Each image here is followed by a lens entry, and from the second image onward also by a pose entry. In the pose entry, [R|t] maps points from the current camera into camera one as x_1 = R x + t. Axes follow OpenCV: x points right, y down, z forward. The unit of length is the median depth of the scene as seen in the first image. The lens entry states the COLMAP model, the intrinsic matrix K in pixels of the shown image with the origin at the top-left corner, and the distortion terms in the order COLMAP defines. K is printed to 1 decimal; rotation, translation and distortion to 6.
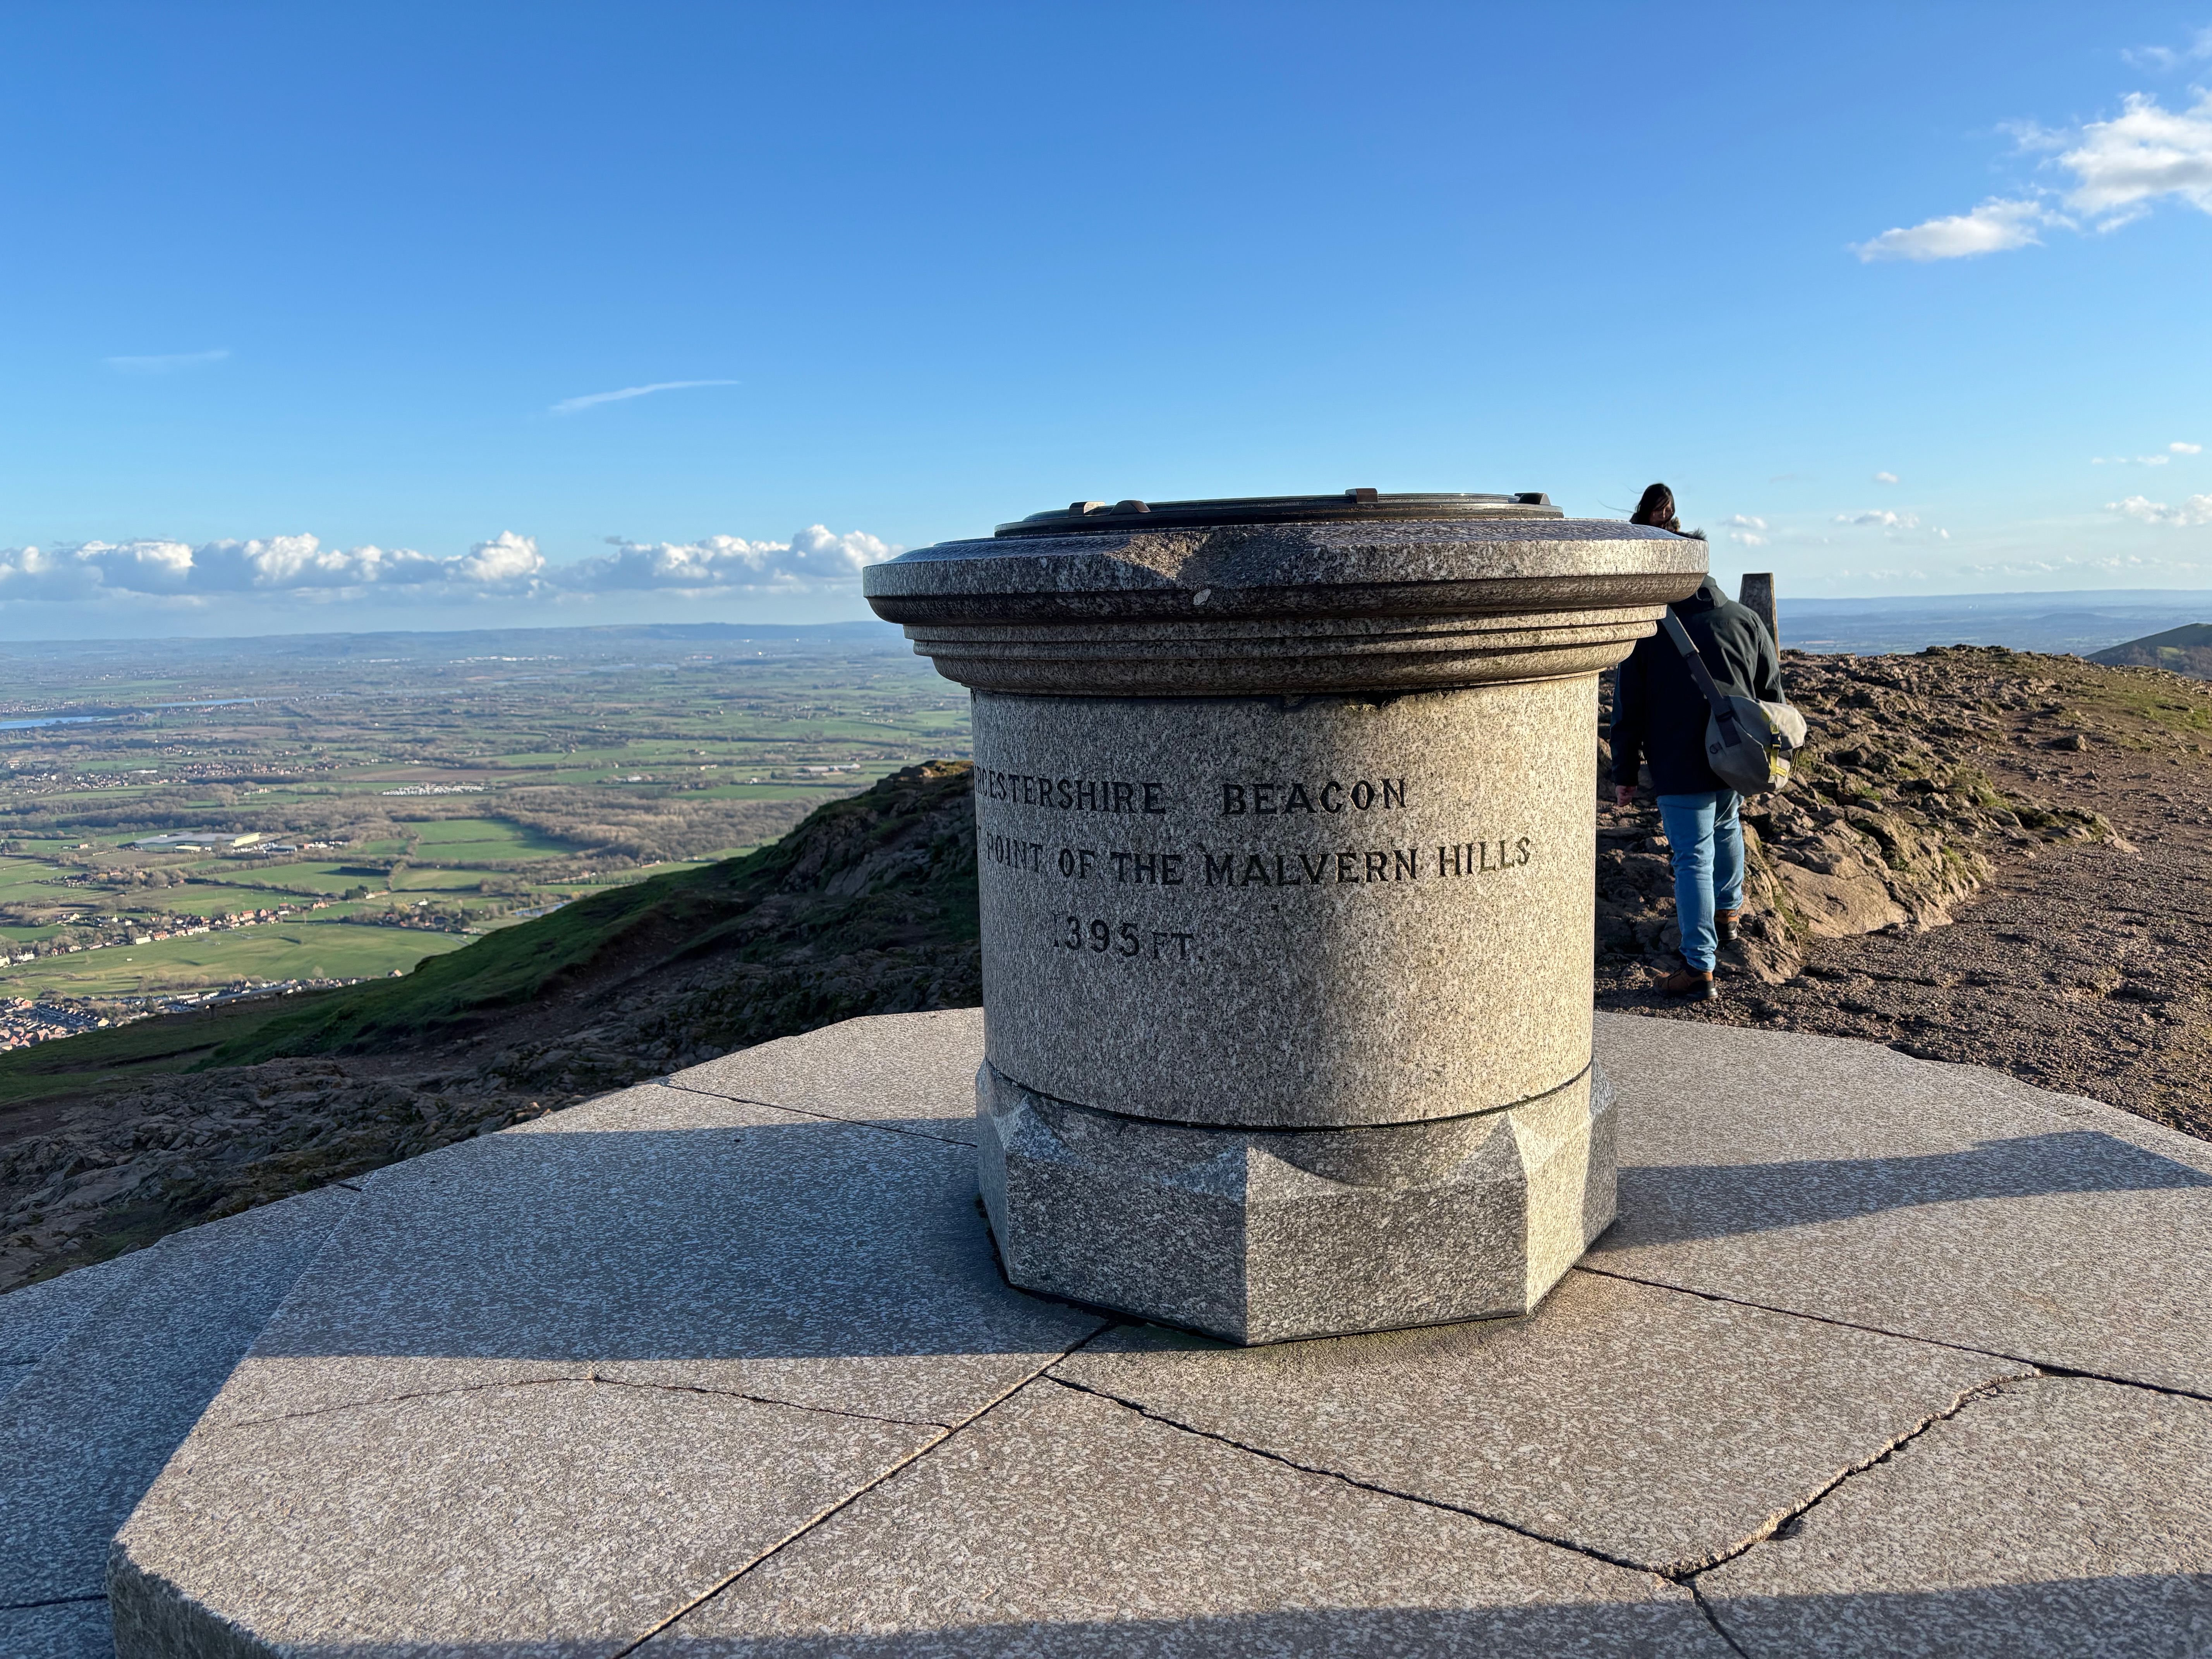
lens RADIAL K [[1671.6, 0, 1103.6], [0, 1671.6, 830.2], [0, 0, 1]] dist [0.033960, 0.003489]
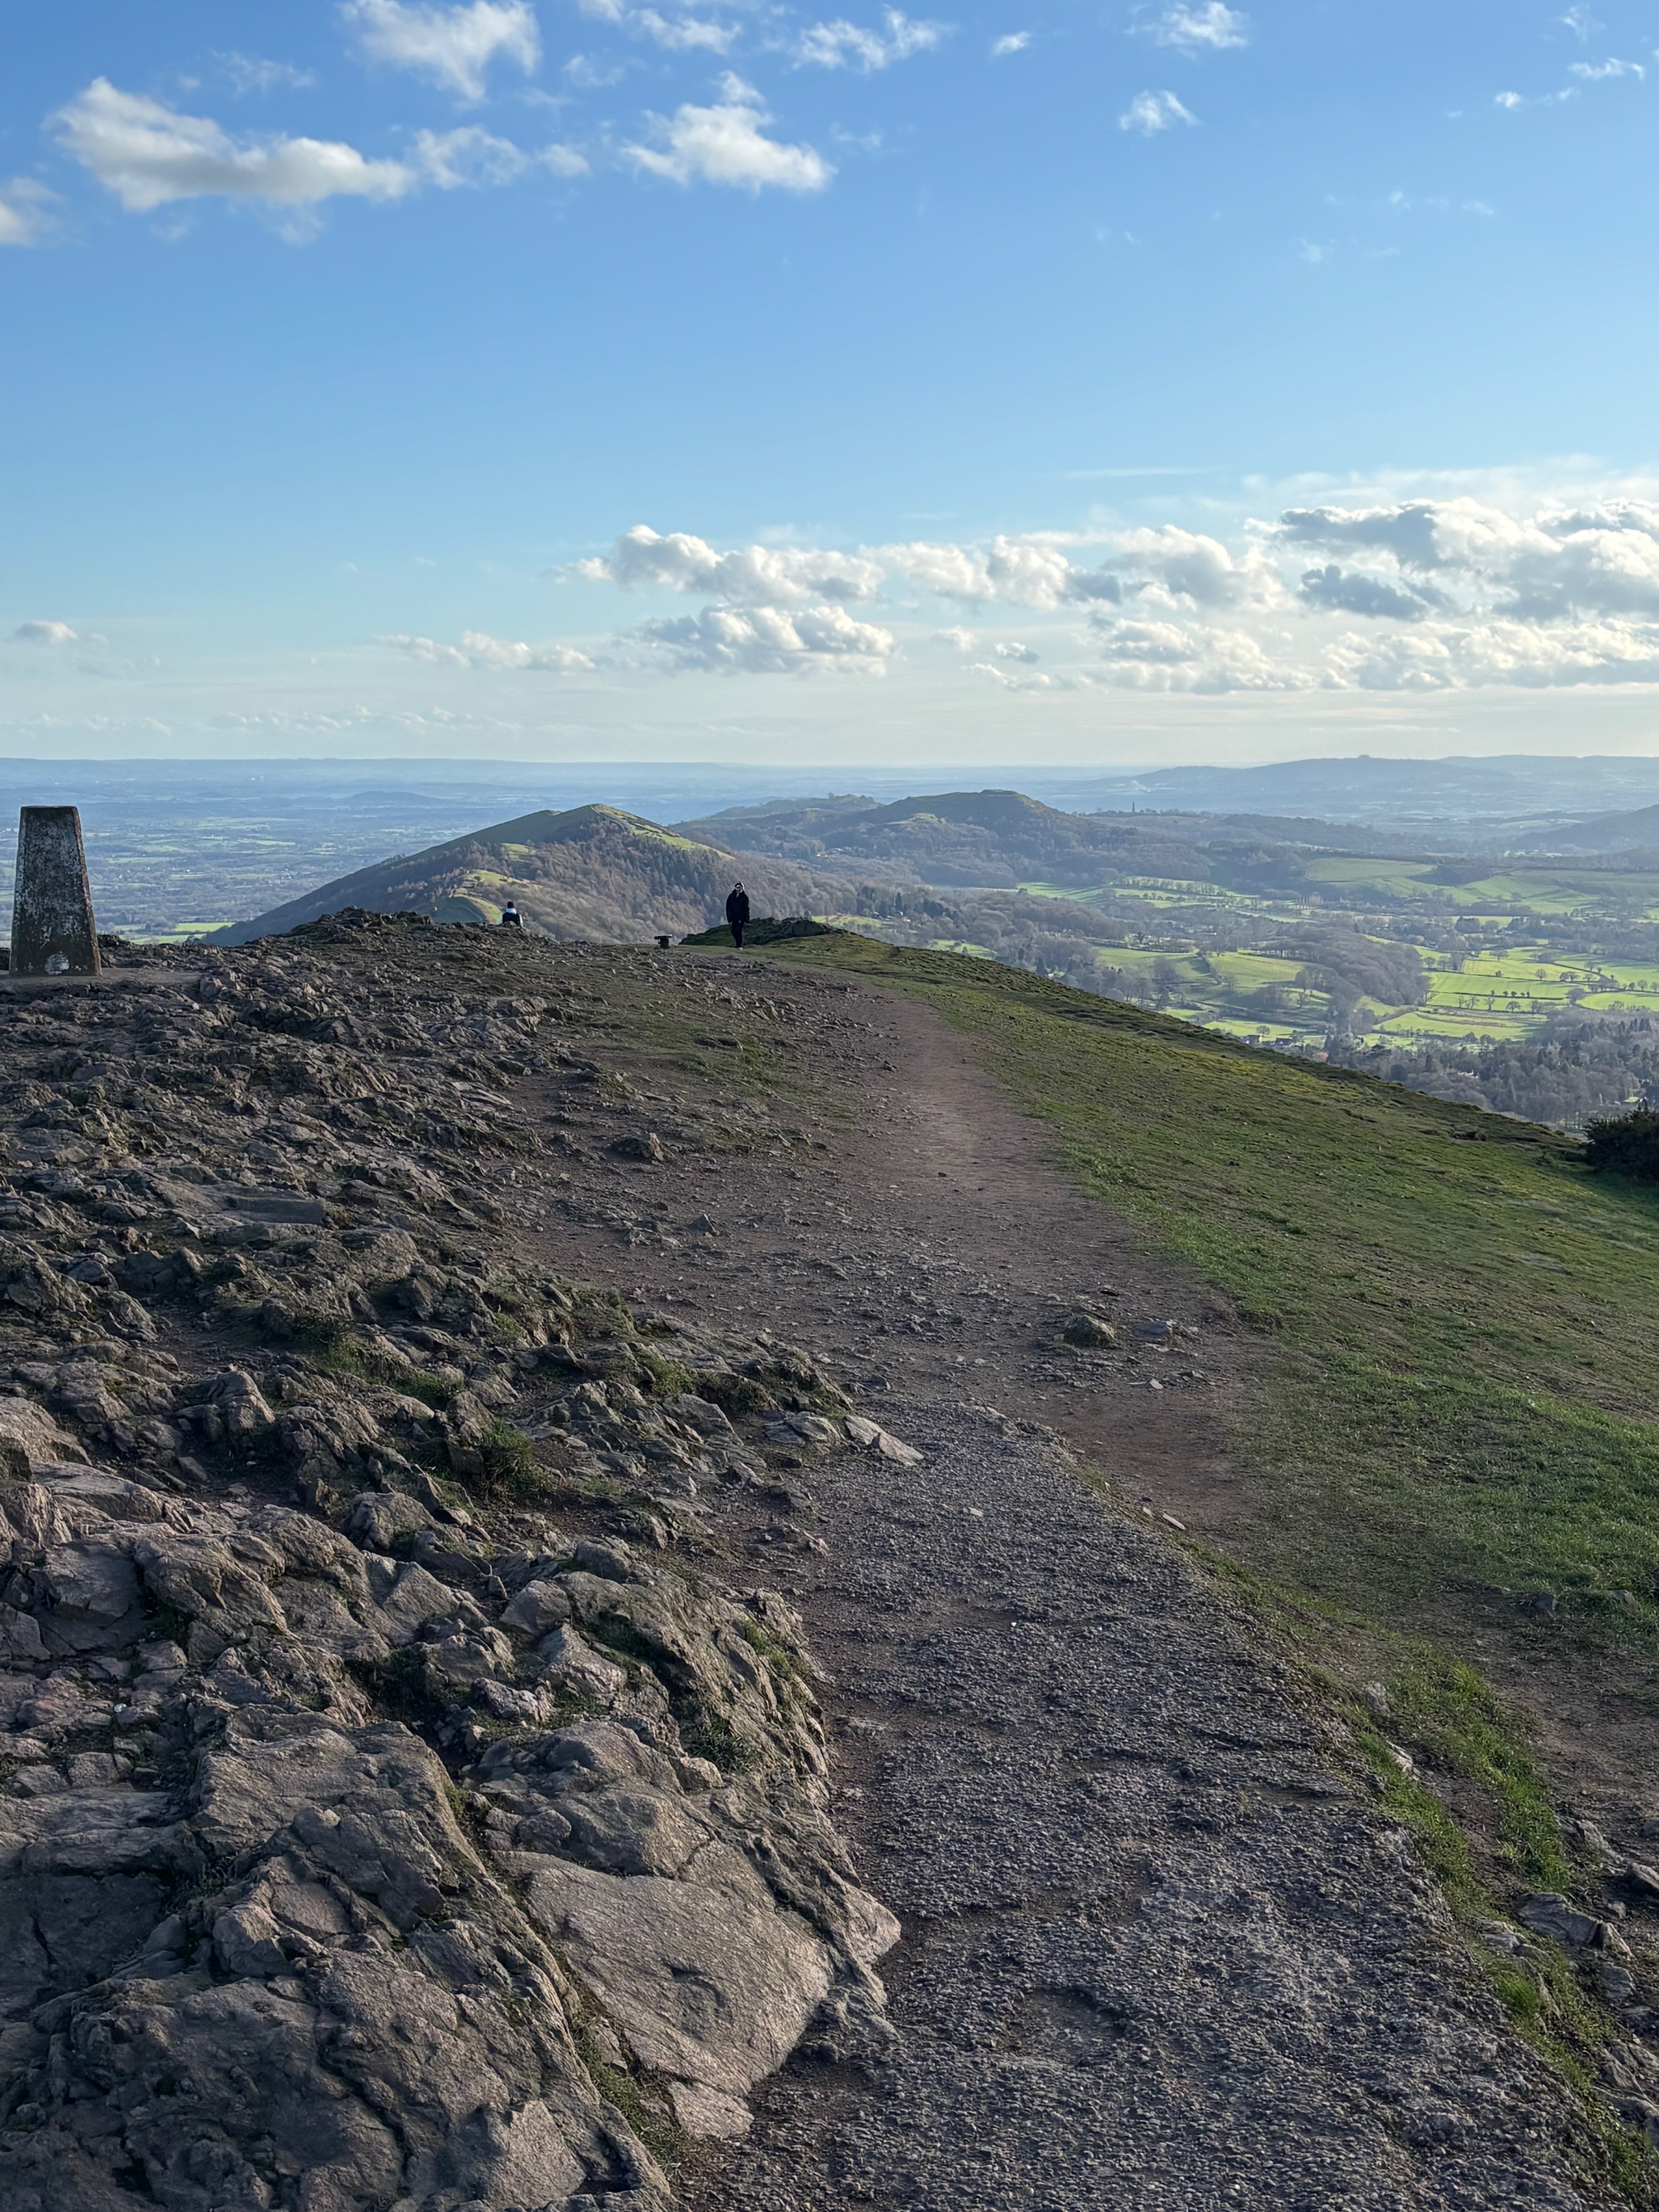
lens RADIAL K [[2909.9, 0, 819.6], [0, 2909.9, 1113.1], [0, 0, 1]] dist [0.100904, 0.000000]
pose [[0.794316, -0.054192, 0.605084, 0.045093], [0.066712, 0.997771, 0.001786, -0.091513], [-0.603831, 0.038948, 0.796160, 0.280642]]
